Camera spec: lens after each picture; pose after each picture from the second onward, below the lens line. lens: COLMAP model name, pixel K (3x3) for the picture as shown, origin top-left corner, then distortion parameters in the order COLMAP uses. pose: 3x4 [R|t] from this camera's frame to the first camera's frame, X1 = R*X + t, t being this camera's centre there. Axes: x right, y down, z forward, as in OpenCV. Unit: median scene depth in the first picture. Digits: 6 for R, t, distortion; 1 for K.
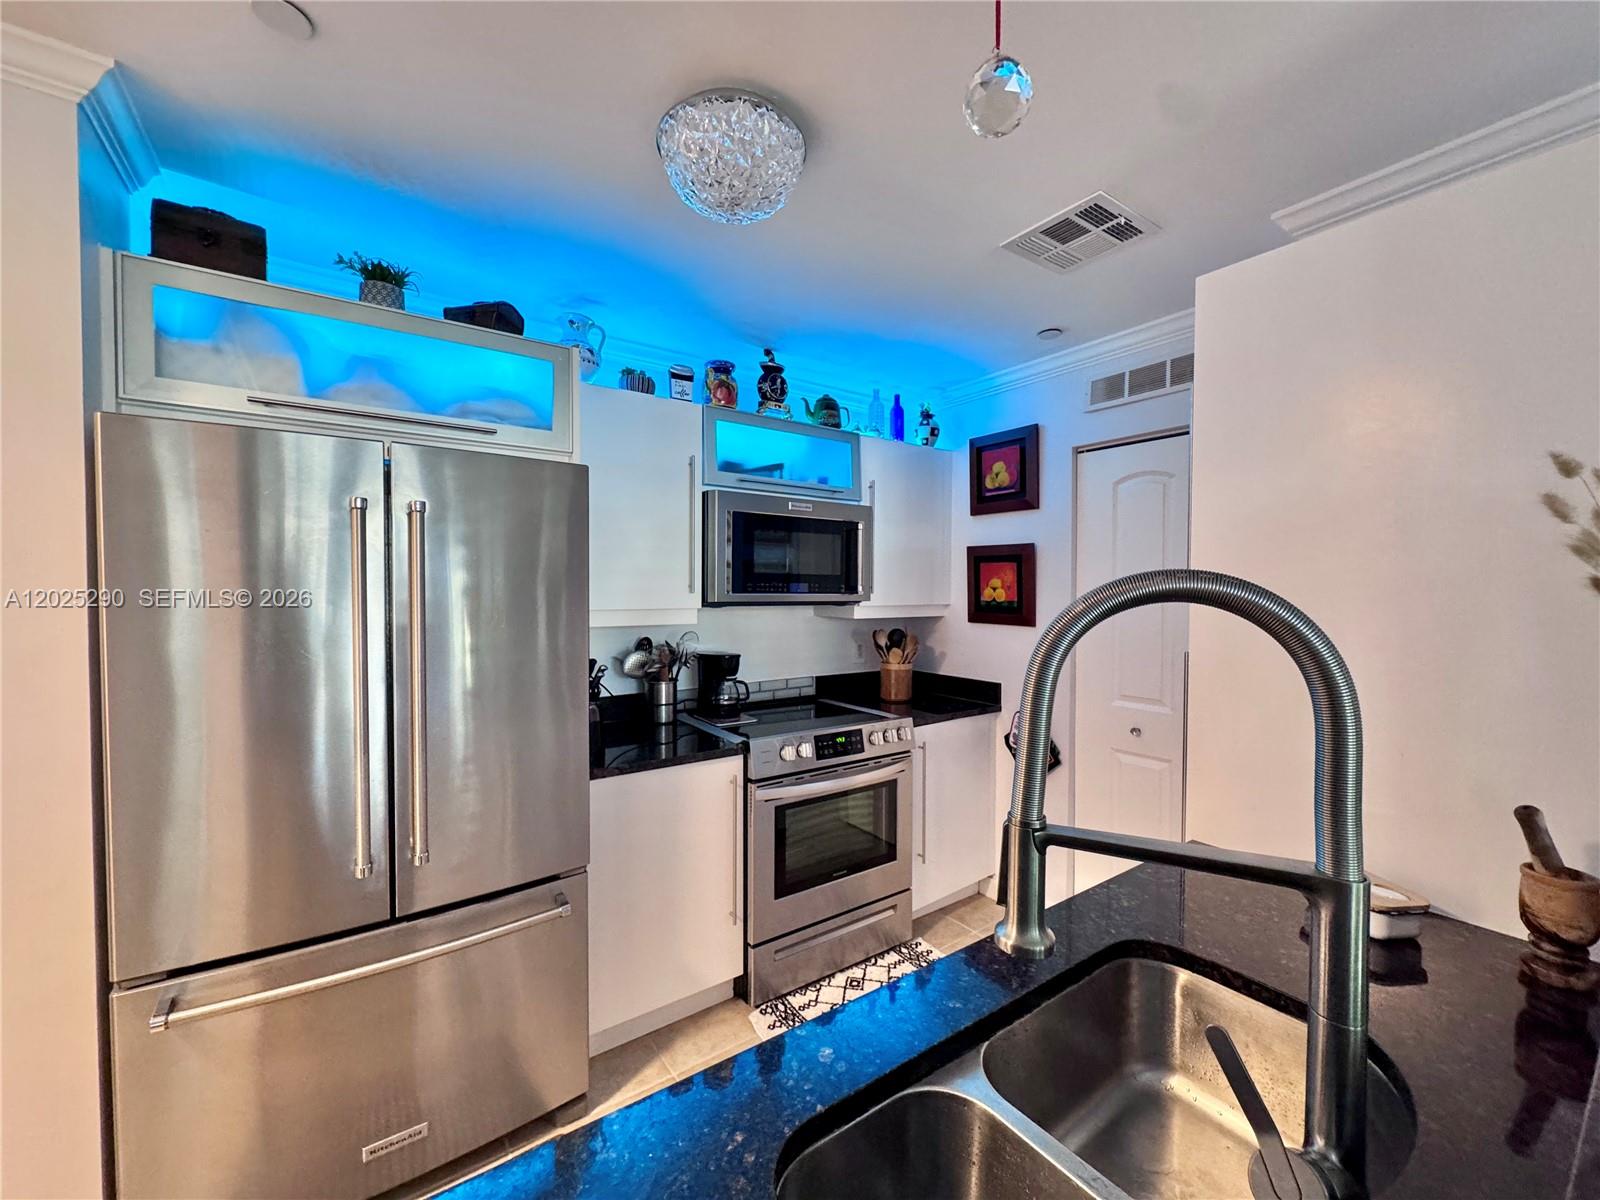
lens RADIAL K [[638.6, 0, 802.0], [0, 638.6, 603.2], [0, 0, 1]] dist [-0.002412, -0.000383]
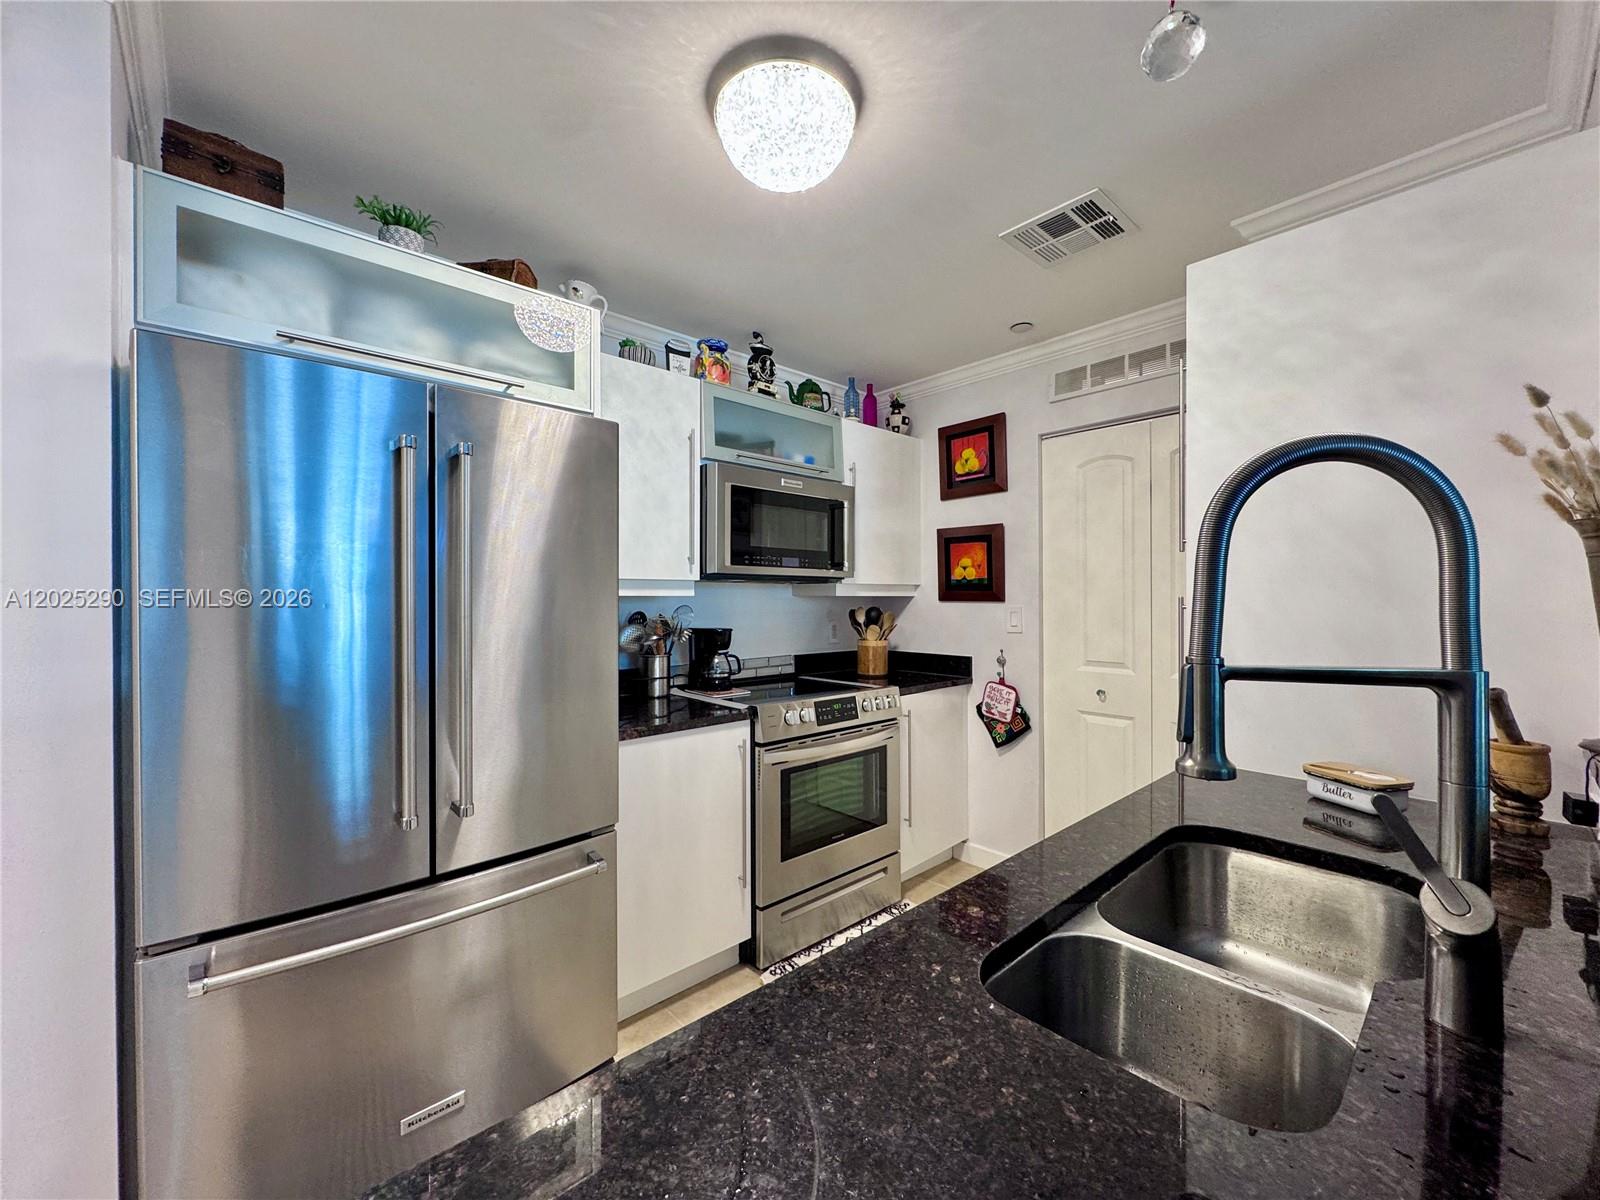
lens RADIAL K [[636.3, 0, 800.0], [0, 636.3, 600.0], [0, 0, 1]] dist [-0.002160, -0.000135]
pose [[0.992276, -0.006052, 0.123899, -0.118441], [0.008589, 0.999764, -0.019949, 0.057703], [-0.123749, 0.020859, 0.992094, -0.017517]]
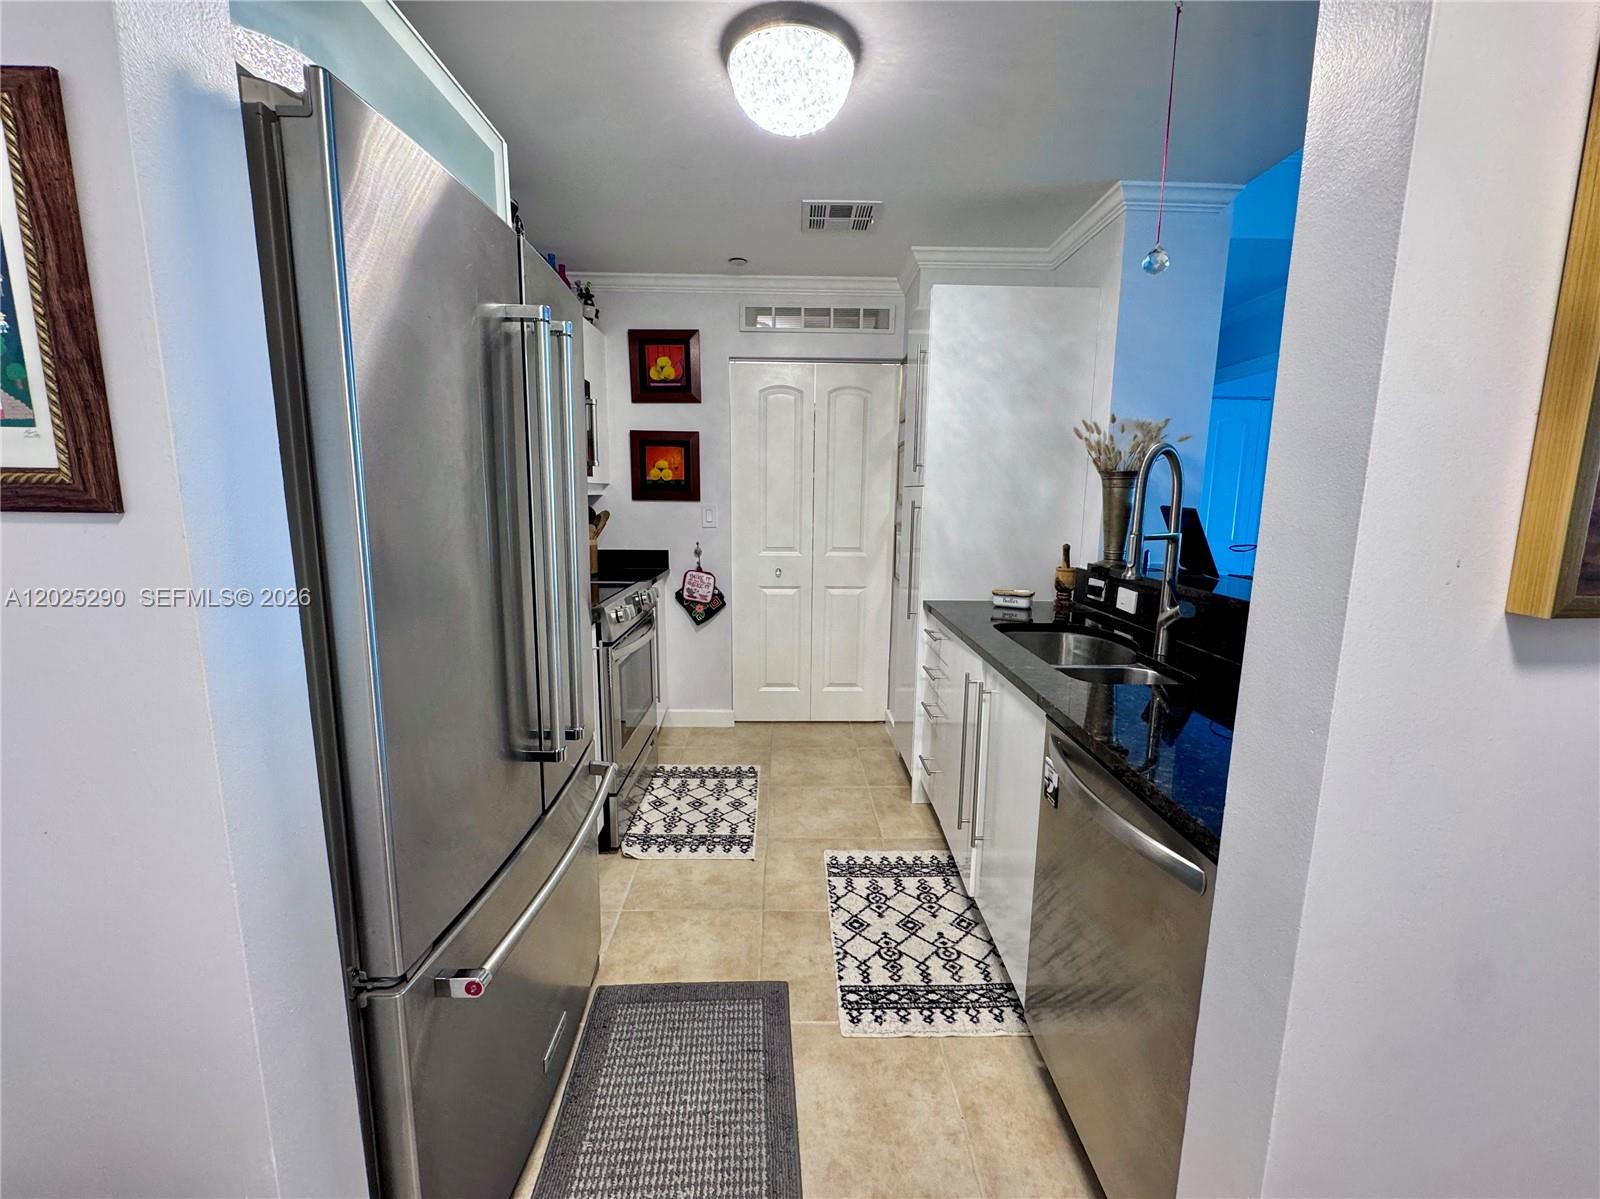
lens RADIAL K [[654.5, 0, 797.4], [0, 654.5, 597.0], [0, 0, 1]] dist [-0.003191, 0.000115]
pose [[0.564231, -0.127390, 0.815730, -0.651021], [0.012841, 0.989259, 0.145607, 0.043037], [-0.825517, -0.071682, 0.559806, 0.128751]]
